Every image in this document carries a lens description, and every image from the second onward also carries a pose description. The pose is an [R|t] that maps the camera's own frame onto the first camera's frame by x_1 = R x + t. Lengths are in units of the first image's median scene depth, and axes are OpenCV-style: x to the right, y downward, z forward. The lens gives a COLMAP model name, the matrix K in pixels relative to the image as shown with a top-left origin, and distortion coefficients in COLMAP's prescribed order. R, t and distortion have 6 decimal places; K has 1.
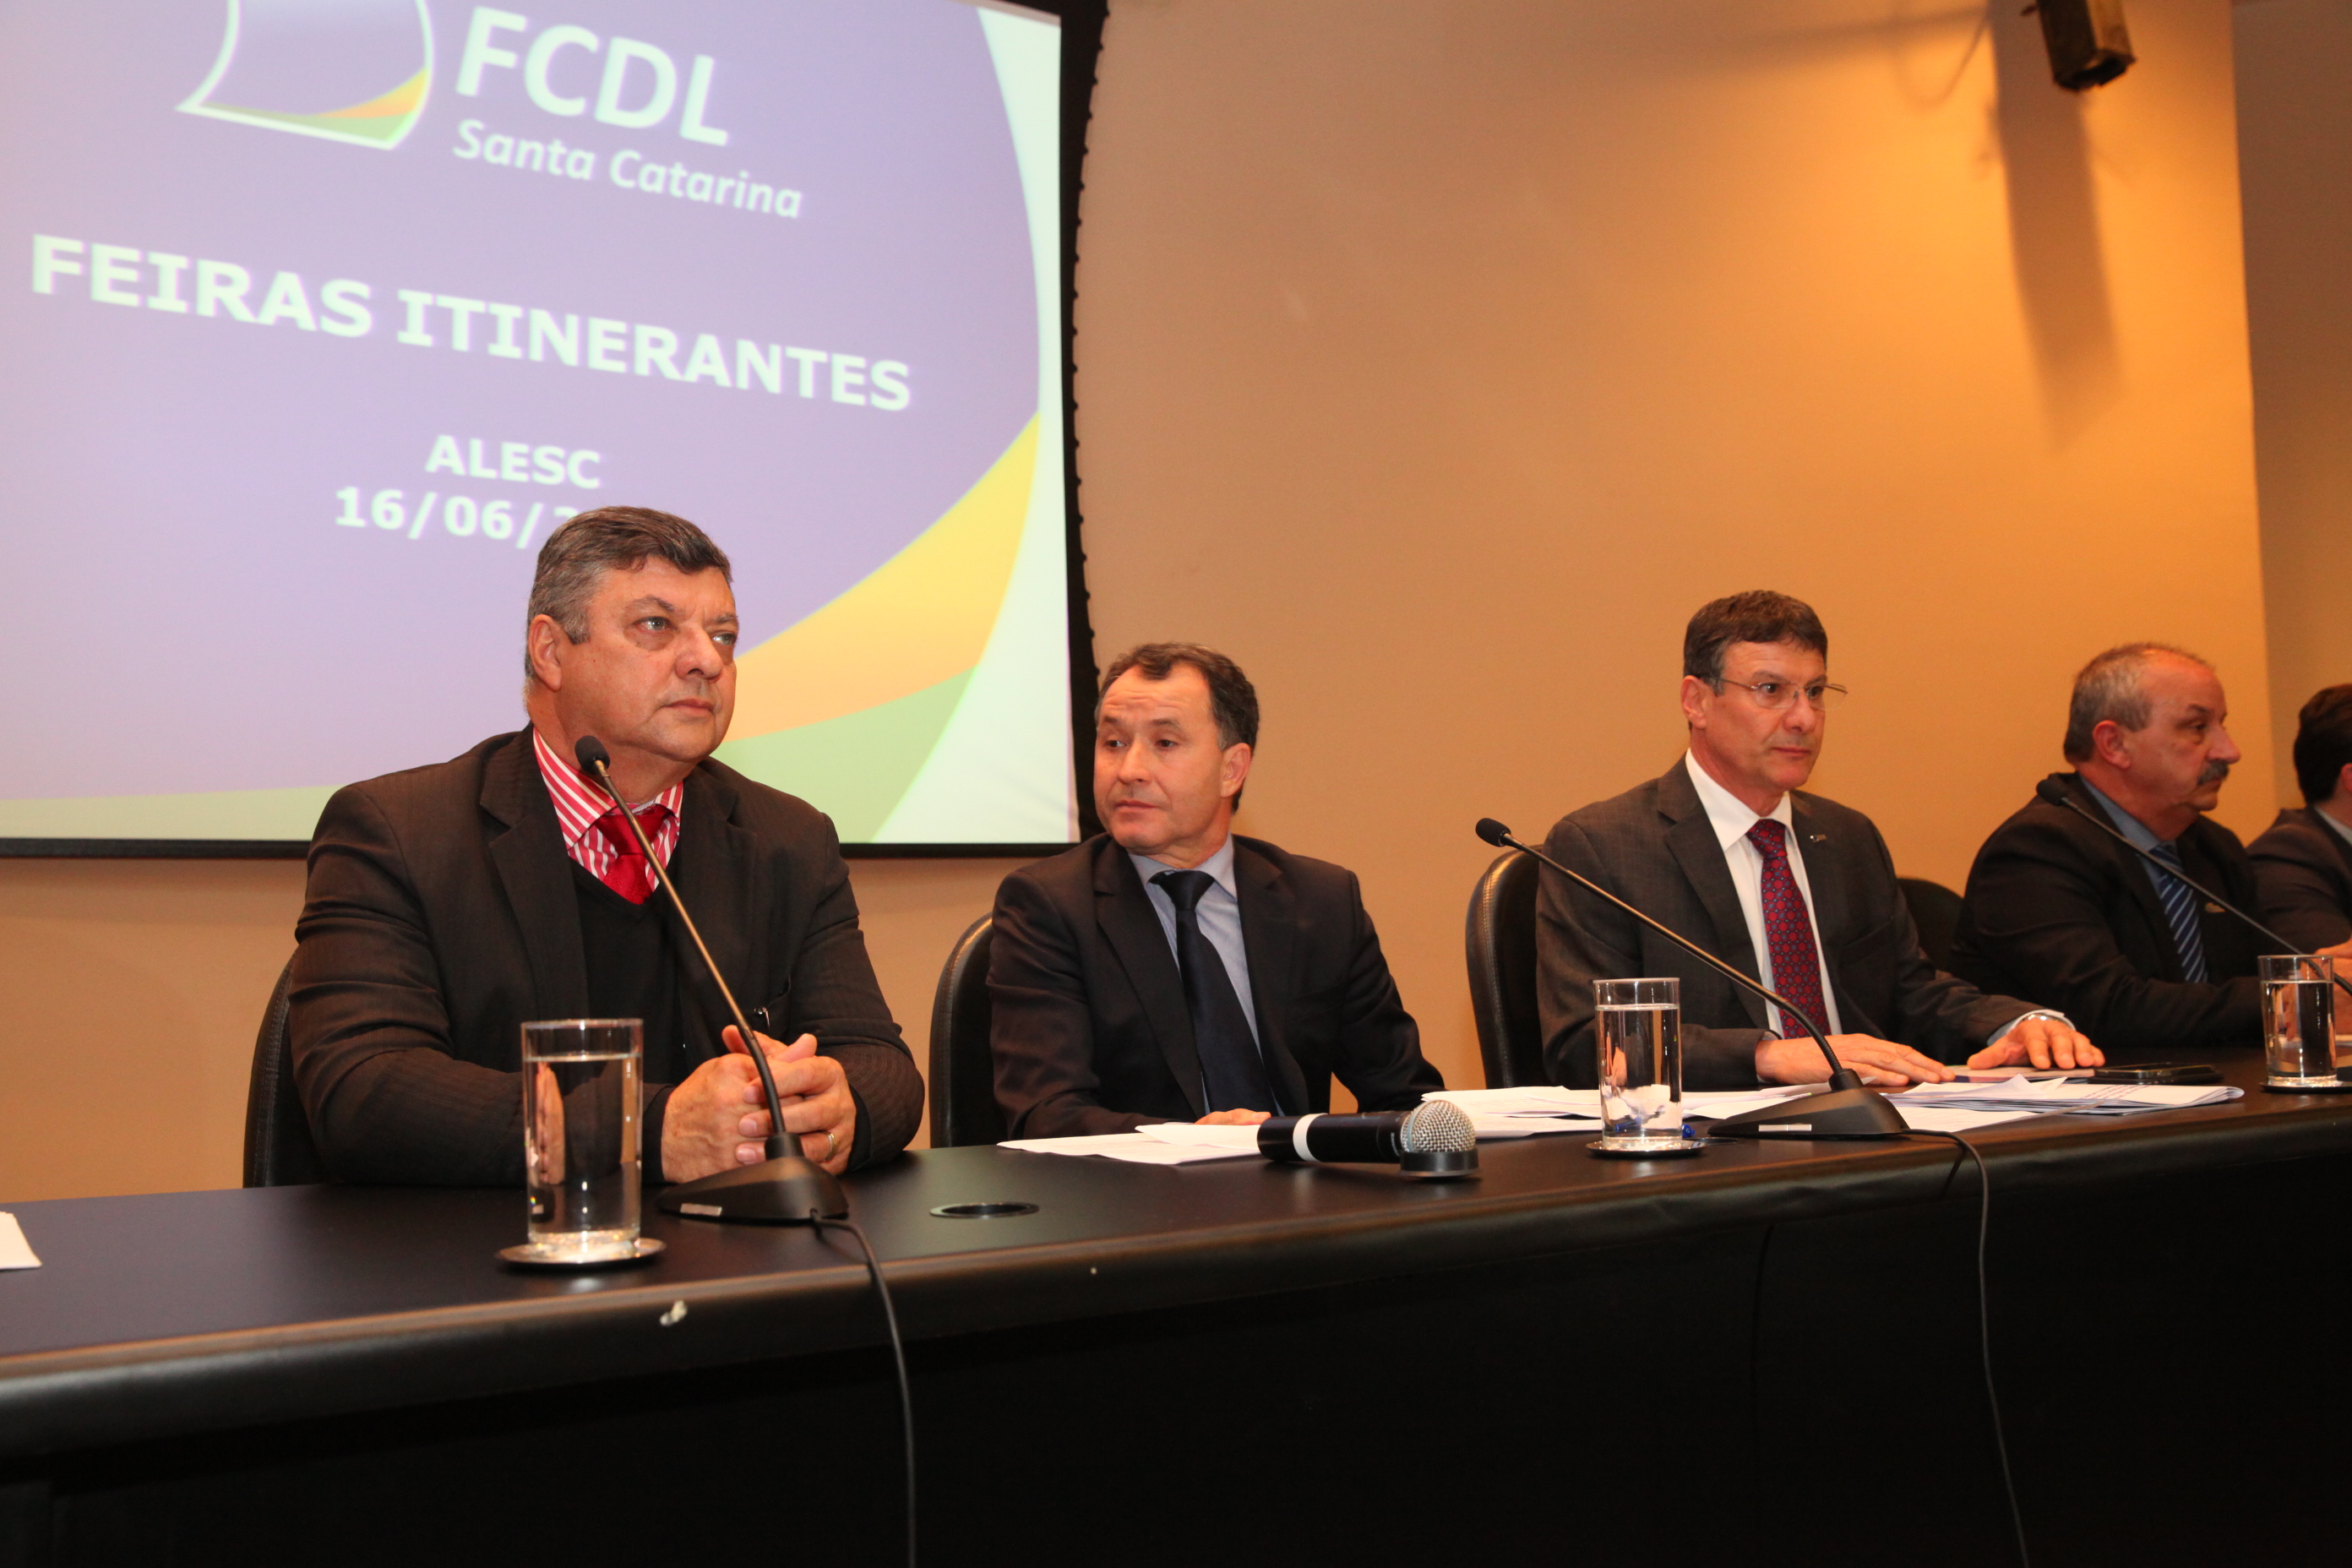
lens RADIAL K [[2178.8, 0, 1176.0], [0, 2178.8, 784.0], [0, 0, 1]] dist [-0.033982, 0.100397]
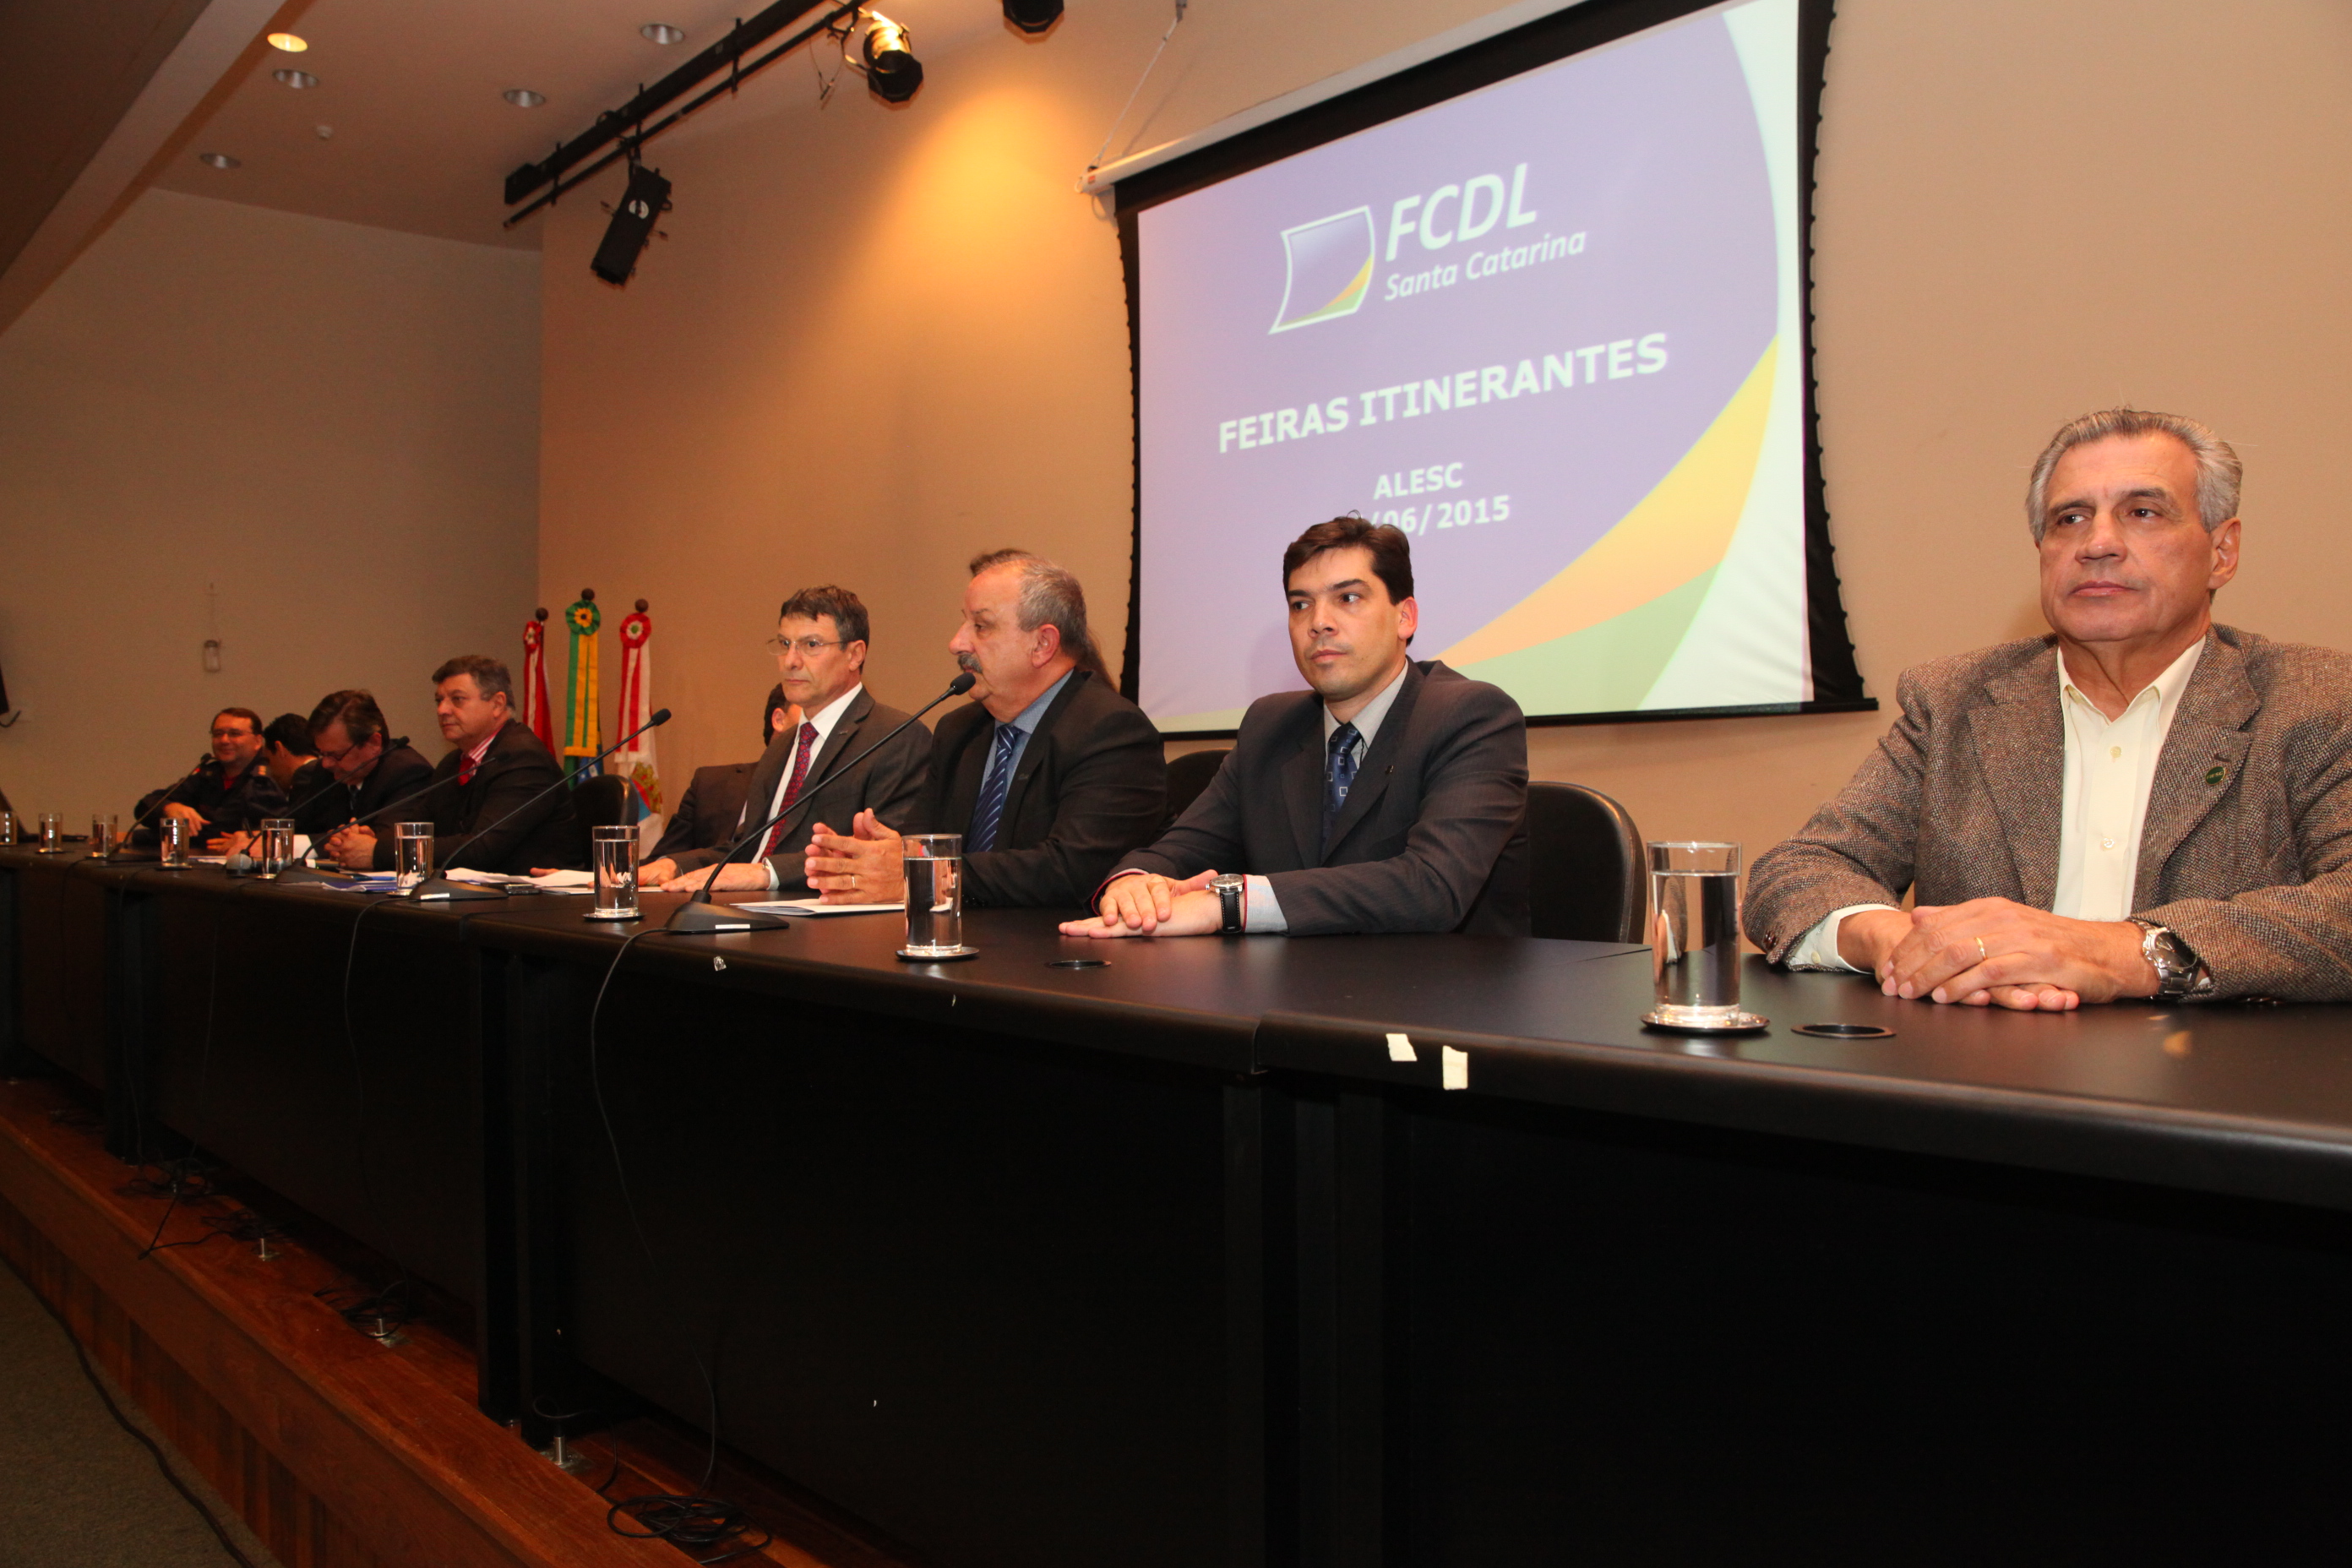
lens RADIAL K [[1548.8, 0, 1252.6], [0, 1548.8, 771.4], [0, 0, 1]] dist [-0.095135, 0.083289]
pose [[0.266797, 0.009911, -0.963702, 0.741255], [0.075170, 0.996687, 0.031060, 0.018544], [0.960817, -0.080728, 0.265168, 0.561642]]
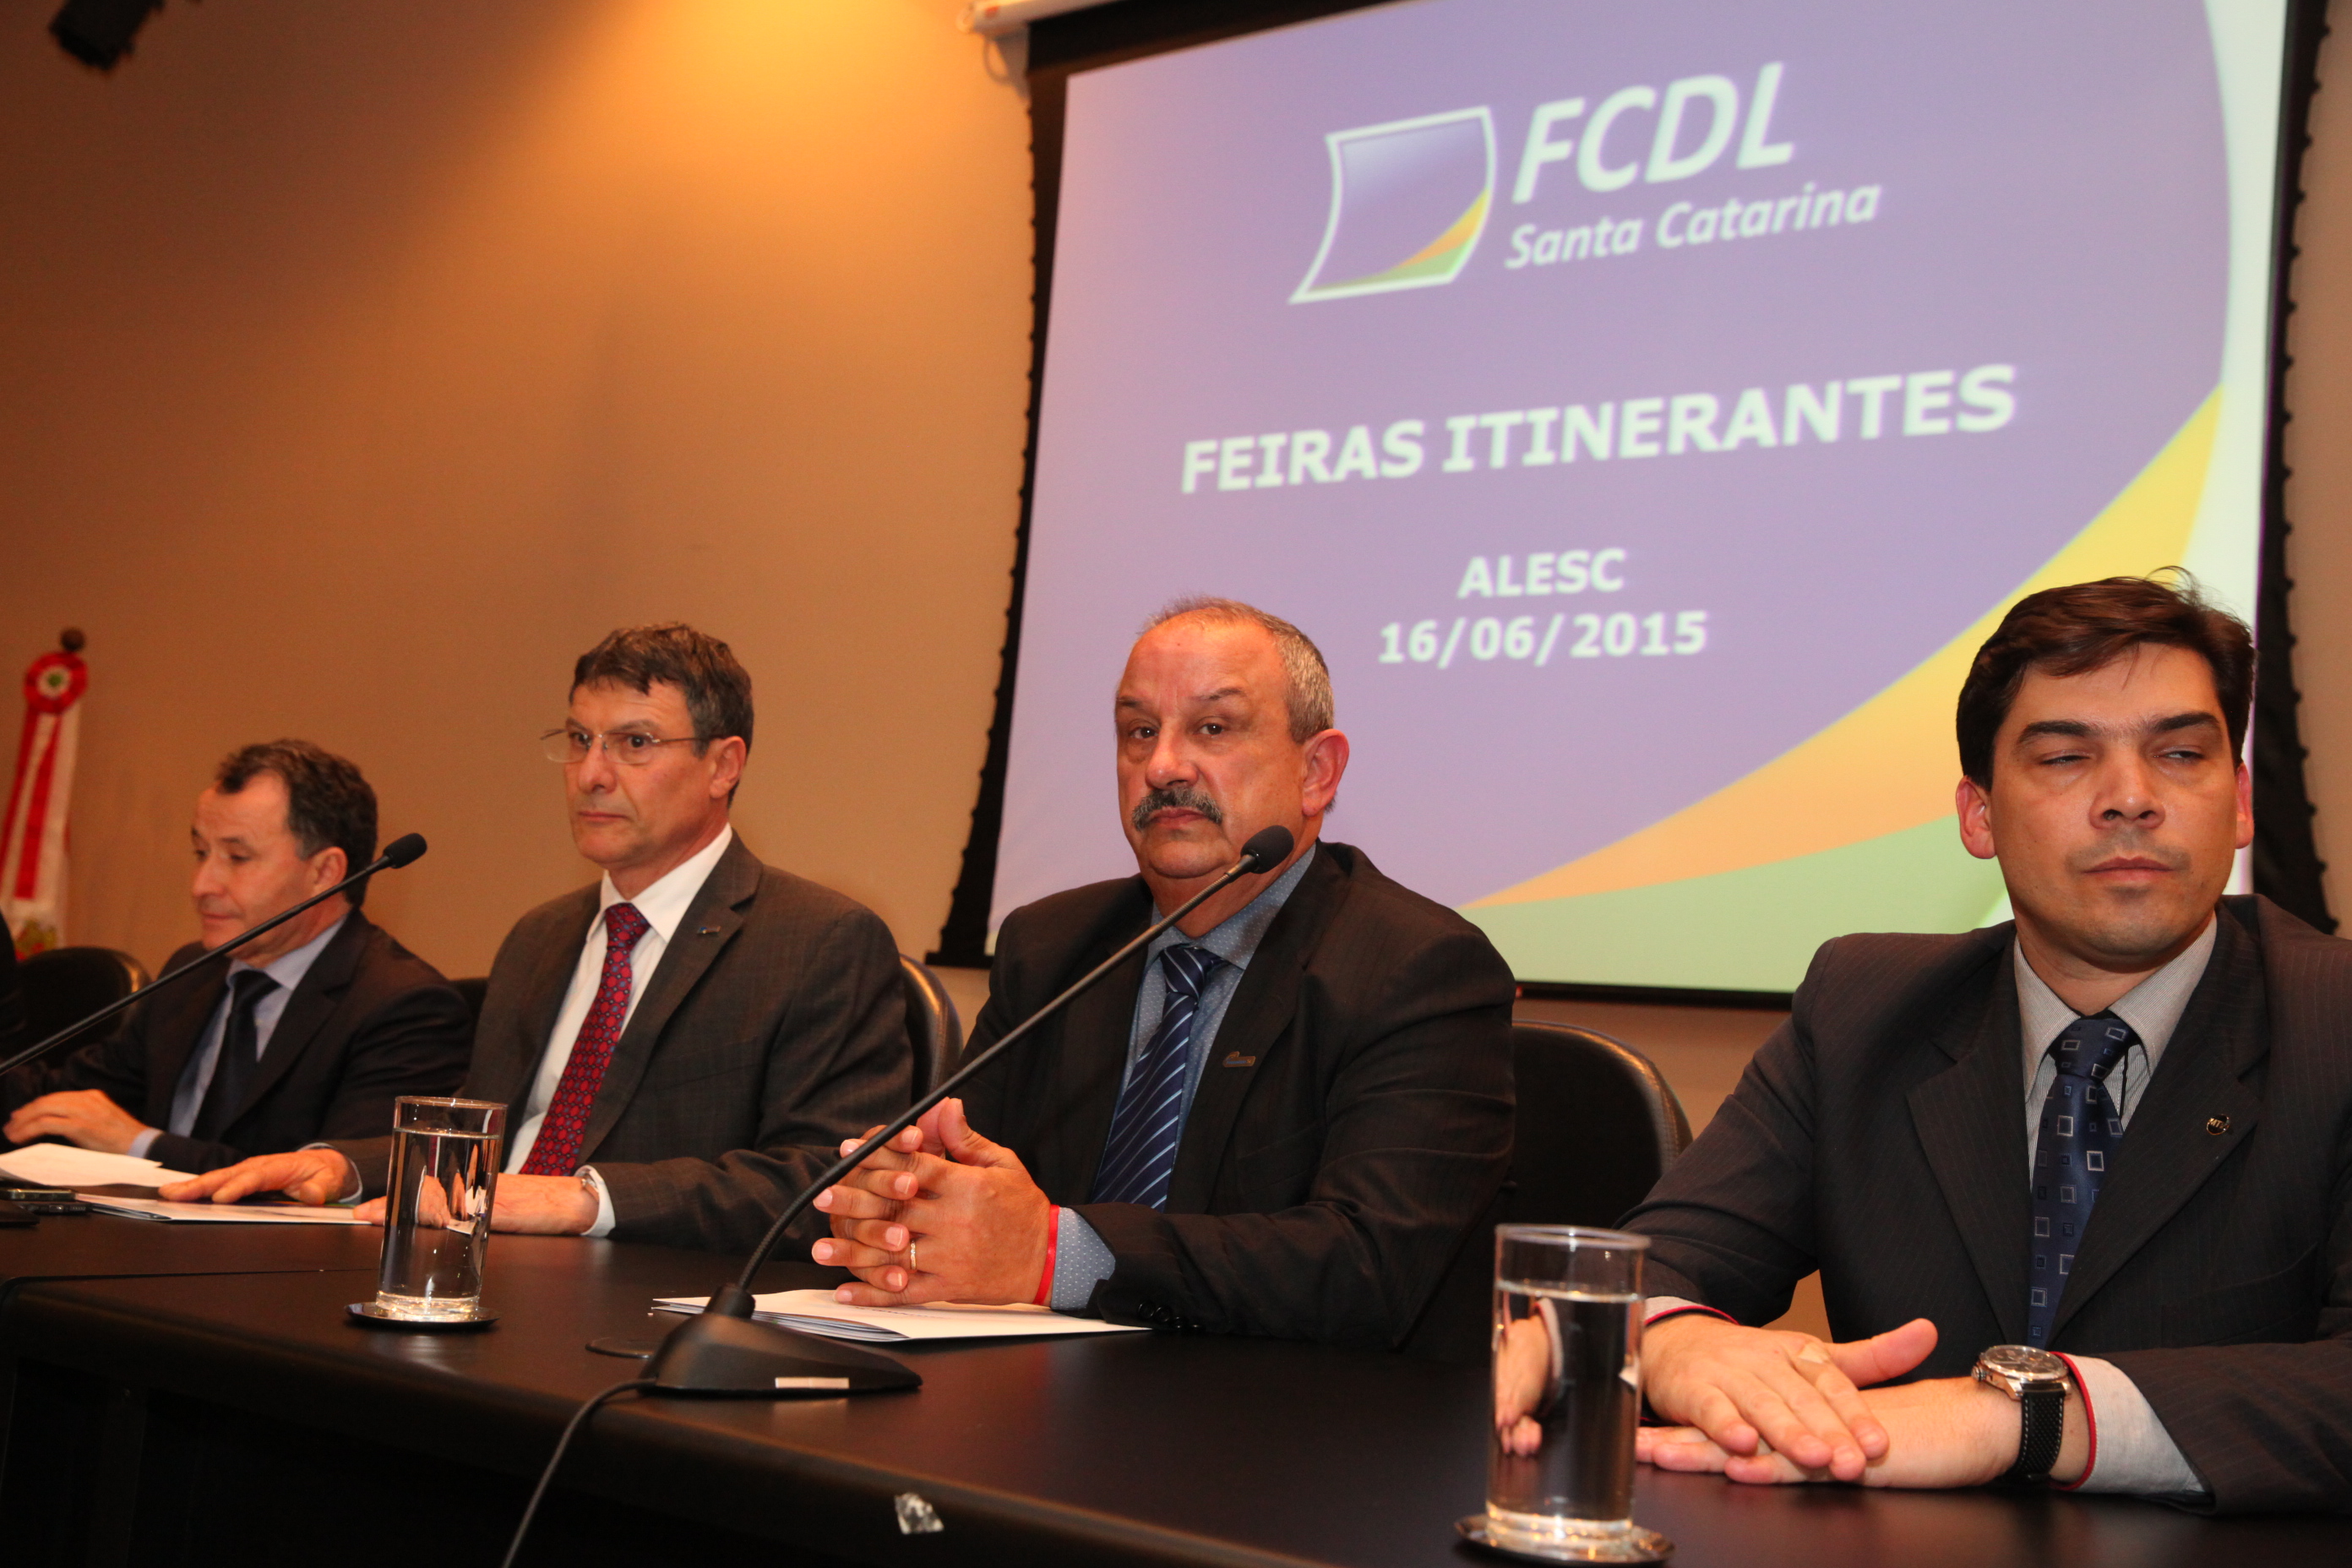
lens RADIAL K [[2417.1, 0, 1237.9], [0, 2417.1, 792.5], [0, 0, 1]] dist [0.023706, 0.019016]
pose [[0.379387, -0.052245, -0.923762, 0.596042], [-0.016536, 0.997862, -0.063227, 0.013520], [0.925090, 0.039263, 0.377712, 0.483578]]
